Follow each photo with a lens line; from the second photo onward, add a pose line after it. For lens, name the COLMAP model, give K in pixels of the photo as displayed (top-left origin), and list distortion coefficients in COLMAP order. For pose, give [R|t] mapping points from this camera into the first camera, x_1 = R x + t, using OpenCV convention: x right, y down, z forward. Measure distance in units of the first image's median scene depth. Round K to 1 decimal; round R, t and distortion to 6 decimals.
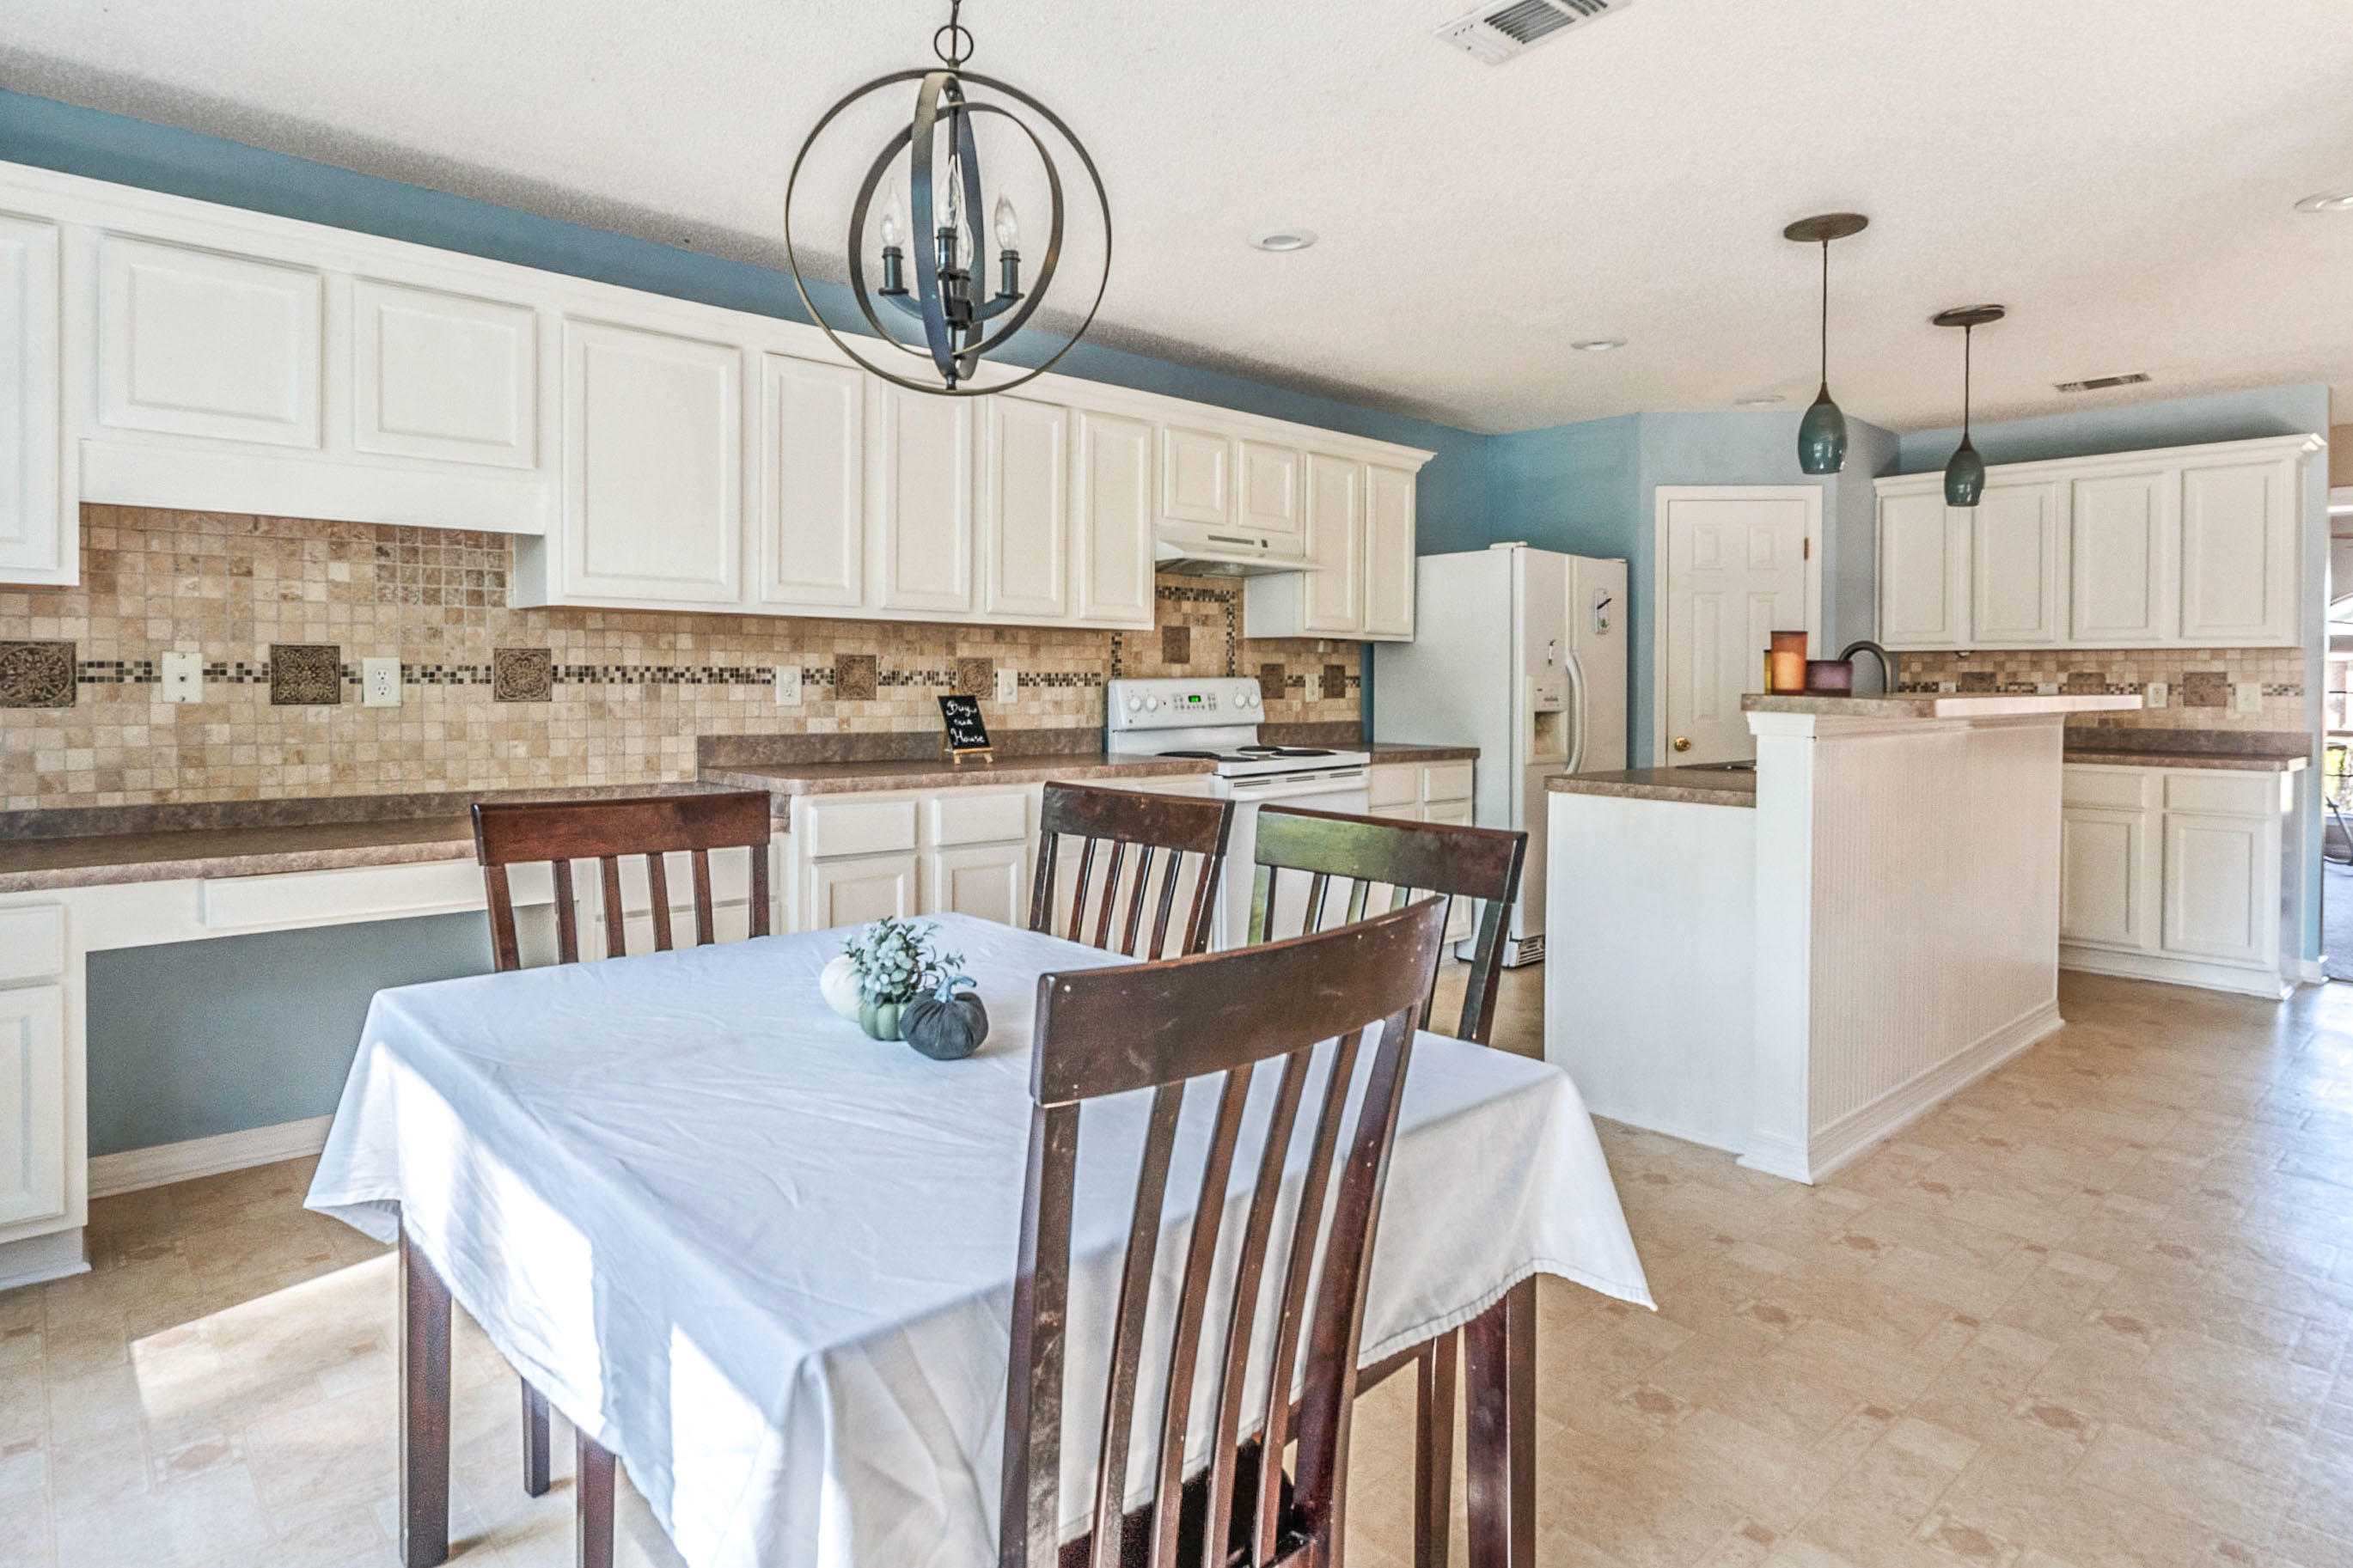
lens RADIAL K [[1296.4, 0, 1190.9], [0, 1296.4, 689.0], [0, 0, 1]] dist [-0.001172, -0.000810]
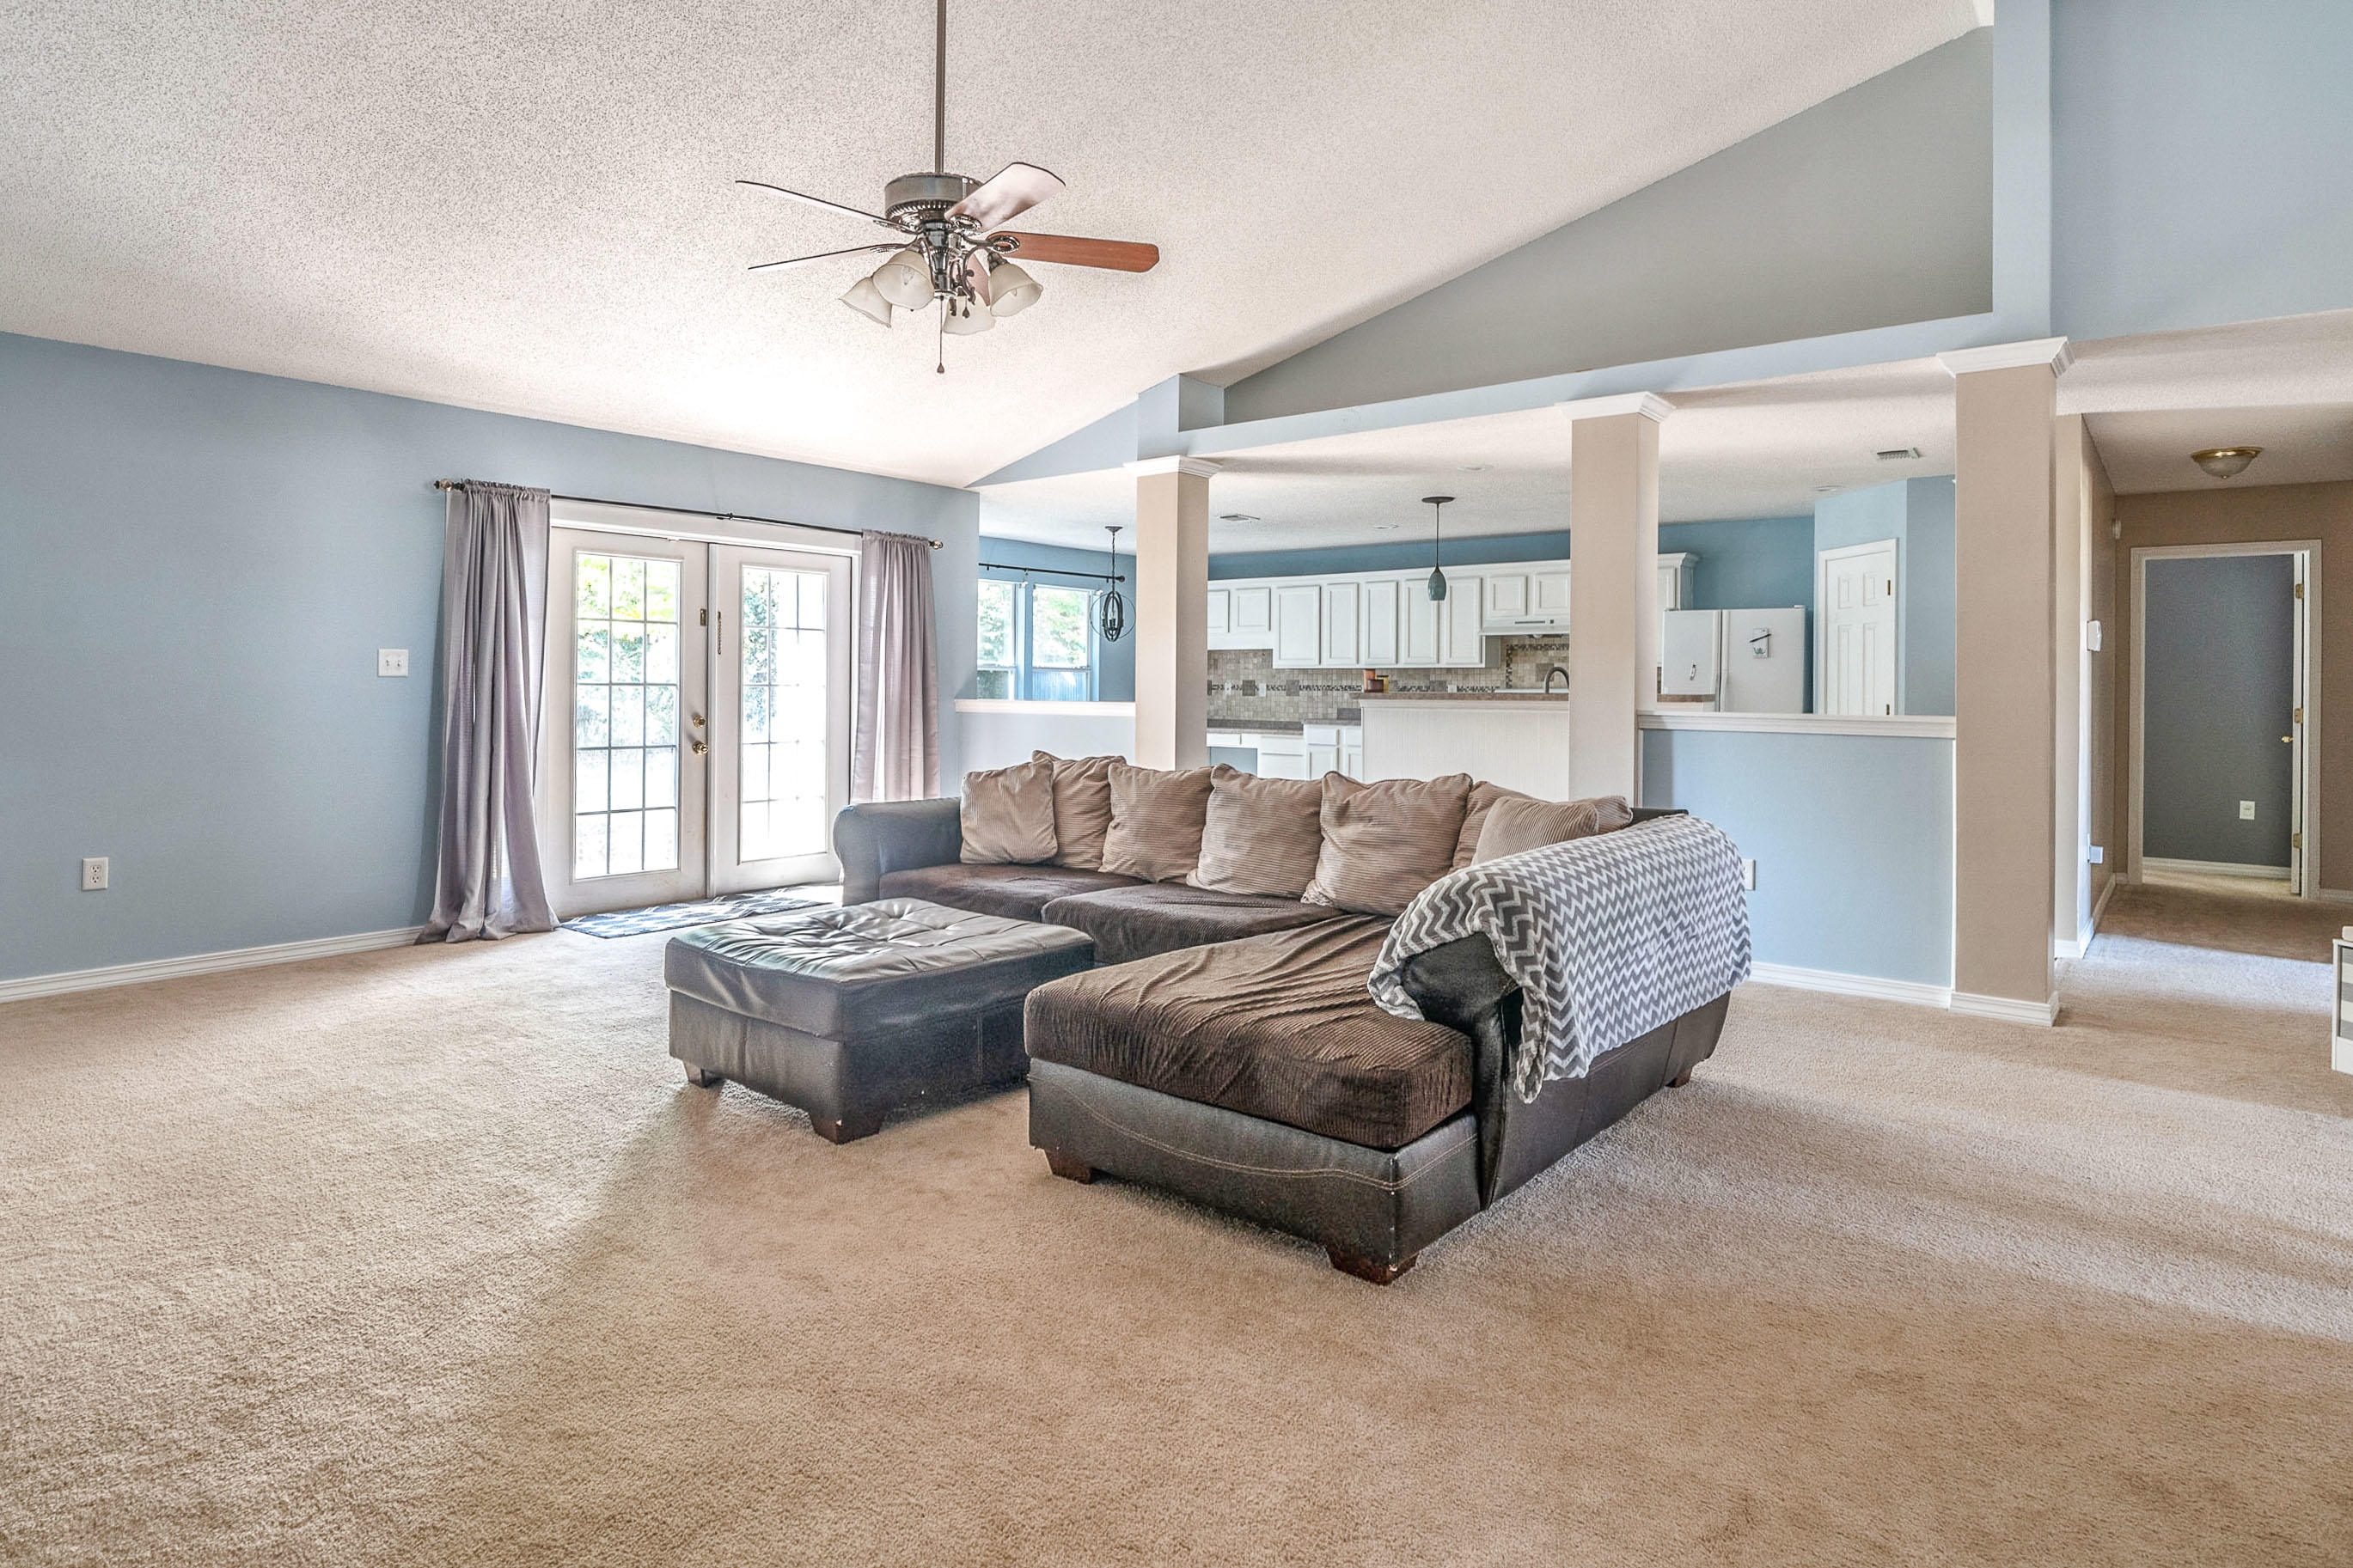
lens RADIAL K [[1296.4, 0, 1190.9], [0, 1296.4, 689.0], [0, 0, 1]] dist [-0.001172, -0.000810]
pose [[0.143370, -0.003305, -0.989664, 2.660701], [-0.011077, 0.999926, -0.004944, 0.010962], [0.989607, 0.011671, 0.143323, 0.223864]]
